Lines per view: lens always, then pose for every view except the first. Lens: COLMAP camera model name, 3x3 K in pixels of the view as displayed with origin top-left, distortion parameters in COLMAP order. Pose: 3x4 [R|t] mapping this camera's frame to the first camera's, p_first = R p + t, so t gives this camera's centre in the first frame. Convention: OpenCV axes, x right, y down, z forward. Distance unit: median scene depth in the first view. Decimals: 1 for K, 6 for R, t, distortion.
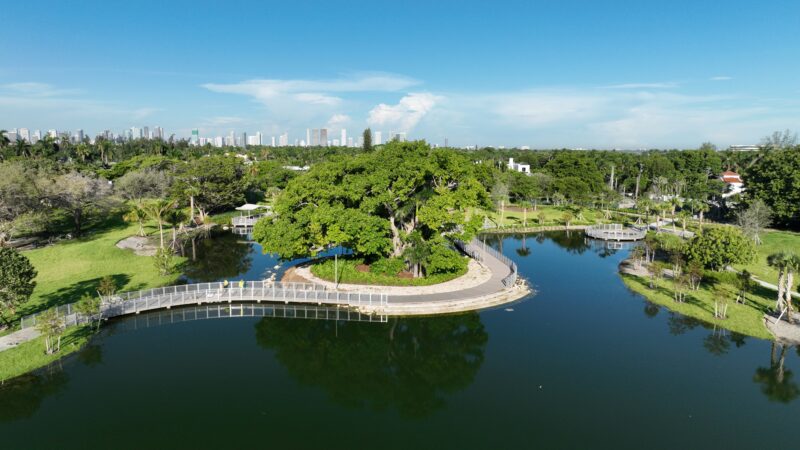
lens RADIAL K [[564.3, 0, 403.5], [0, 564.3, 219.5], [0, 0, 1]] dist [0.005159, 0.004841]
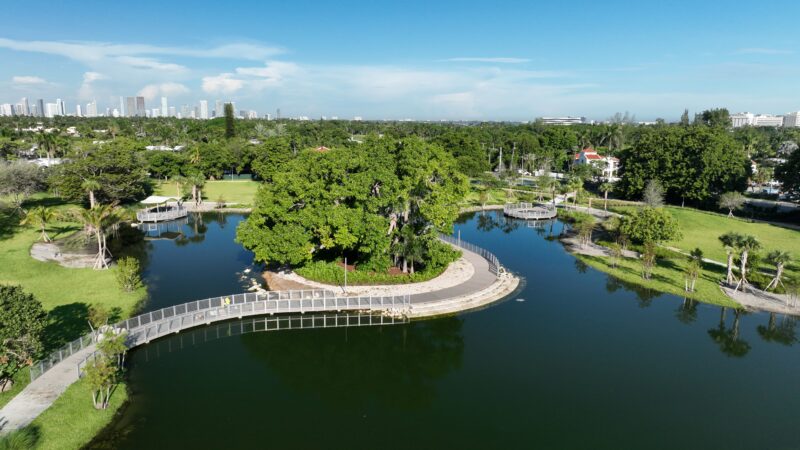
lens RADIAL K [[564.3, 0, 400.5], [0, 564.3, 231.8], [0, 0, 1]] dist [0.005159, 0.004841]
pose [[0.956282, -0.053842, 0.287446, -0.258407], [0.032503, 0.996384, 0.078503, -0.046455], [-0.290634, -0.065728, 0.954574, 0.048913]]
